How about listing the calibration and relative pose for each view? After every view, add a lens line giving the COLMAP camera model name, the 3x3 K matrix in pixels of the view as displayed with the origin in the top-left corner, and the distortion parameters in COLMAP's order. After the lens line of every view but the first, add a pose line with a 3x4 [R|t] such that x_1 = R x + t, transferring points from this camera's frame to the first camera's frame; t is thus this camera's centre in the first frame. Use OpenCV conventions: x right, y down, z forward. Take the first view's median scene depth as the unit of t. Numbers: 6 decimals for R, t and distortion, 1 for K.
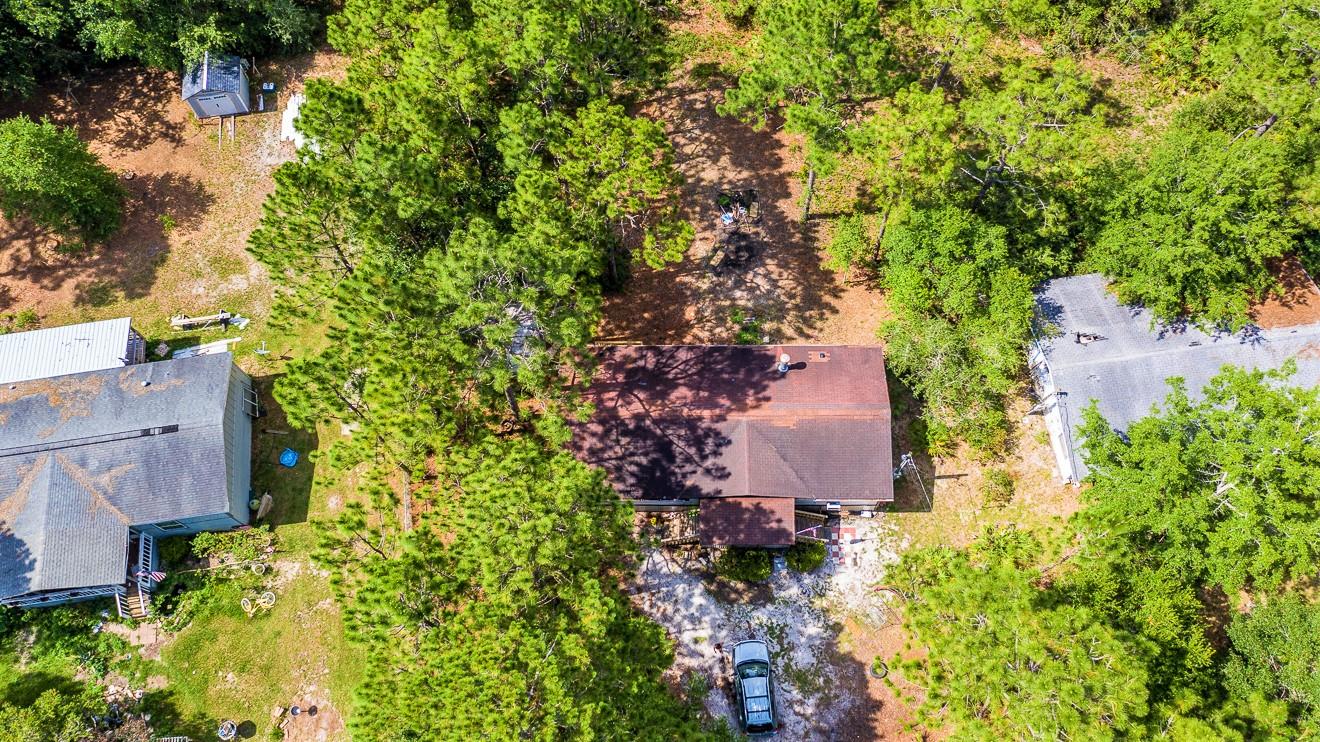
lens RADIAL K [[1042.8, 0, 663.9], [0, 1042.8, 372.1], [0, 0, 1]] dist [-0.007199, -0.014688]
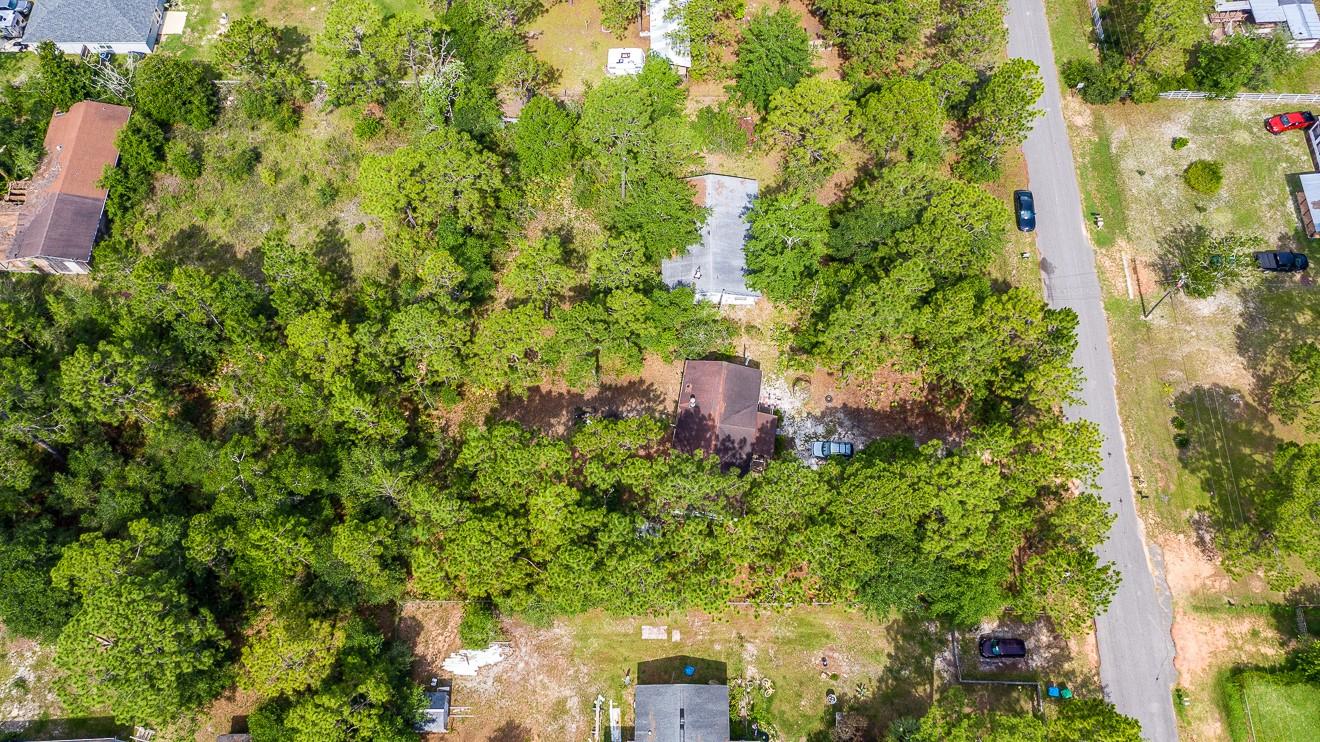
lens RADIAL K [[1052.2, 0, 666.8], [0, 1052.2, 383.9], [0, 0, 1]] dist [-0.007106, -0.004755]
pose [[0.144189, -0.897037, 0.417772, -0.722715], [0.911899, 0.284391, 0.295910, -0.678690], [-0.384253, 0.338299, 0.859013, -0.780223]]
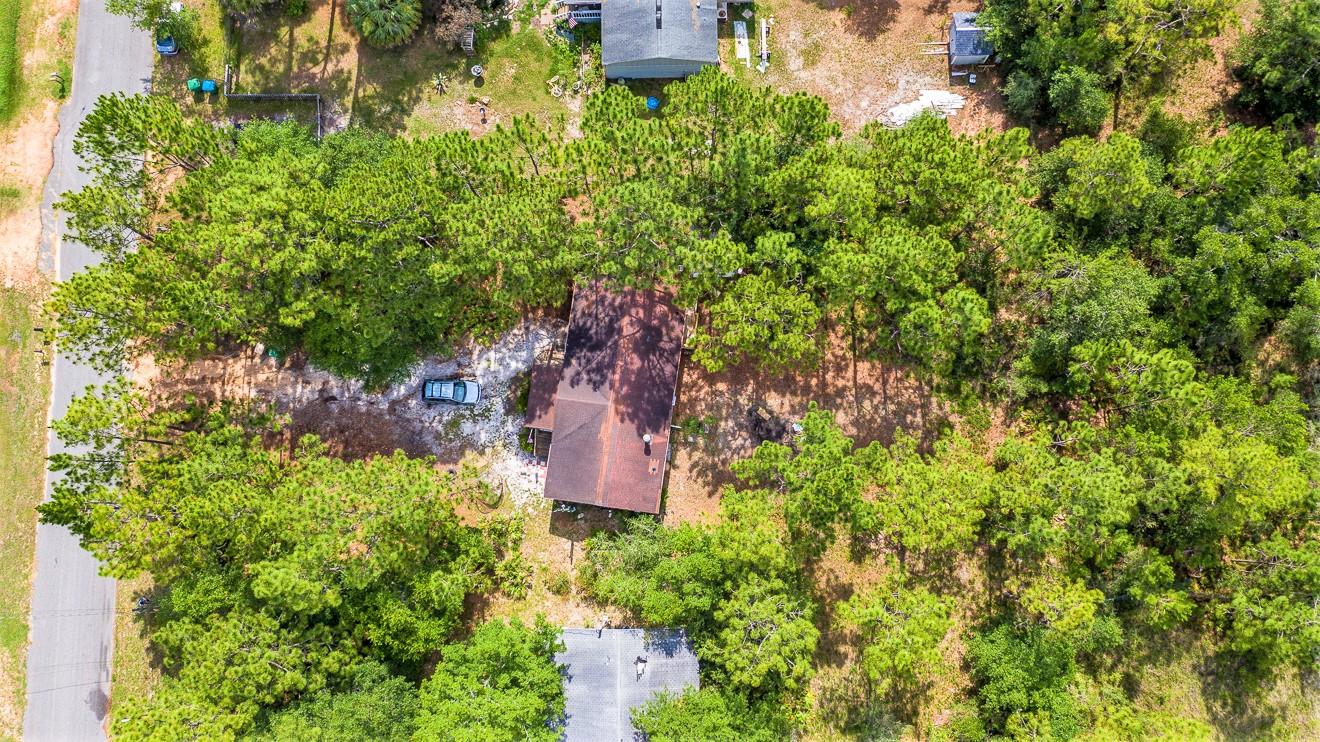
lens RADIAL K [[1047.8, 0, 663.4], [0, 1047.8, 360.7], [0, 0, 1]] dist [-0.015159, 0.002834]
pose [[-0.126842, 0.985706, -0.110880, 0.165831], [-0.896278, -0.066002, 0.438553, -0.632771], [0.424966, 0.155006, 0.891839, -0.259020]]
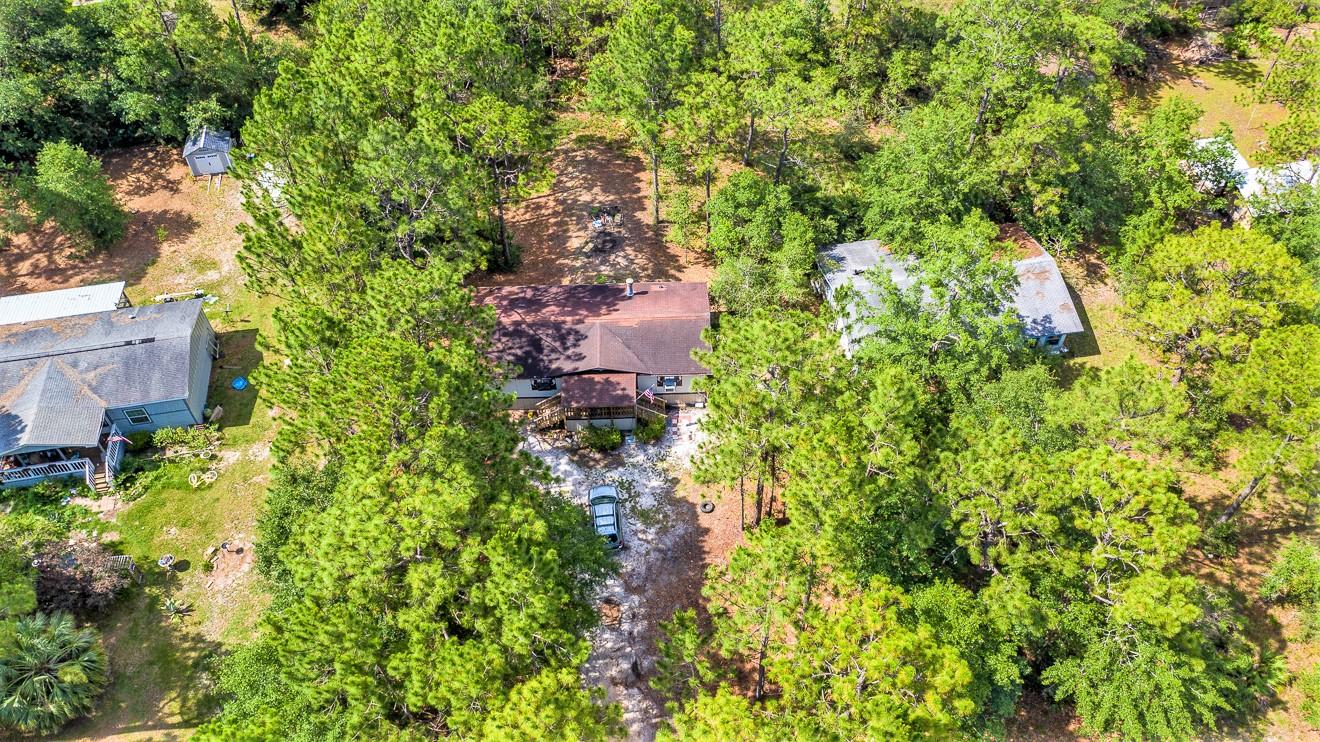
lens RADIAL K [[1049.8, 0, 661.8], [0, 1049.8, 369.9], [0, 0, 1]] dist [-0.004826, -0.005863]
pose [[0.999433, -0.016604, 0.029295, 0.113925], [0.024821, 0.951162, -0.307694, 0.491022], [-0.022755, 0.308247, 0.951034, -0.220279]]
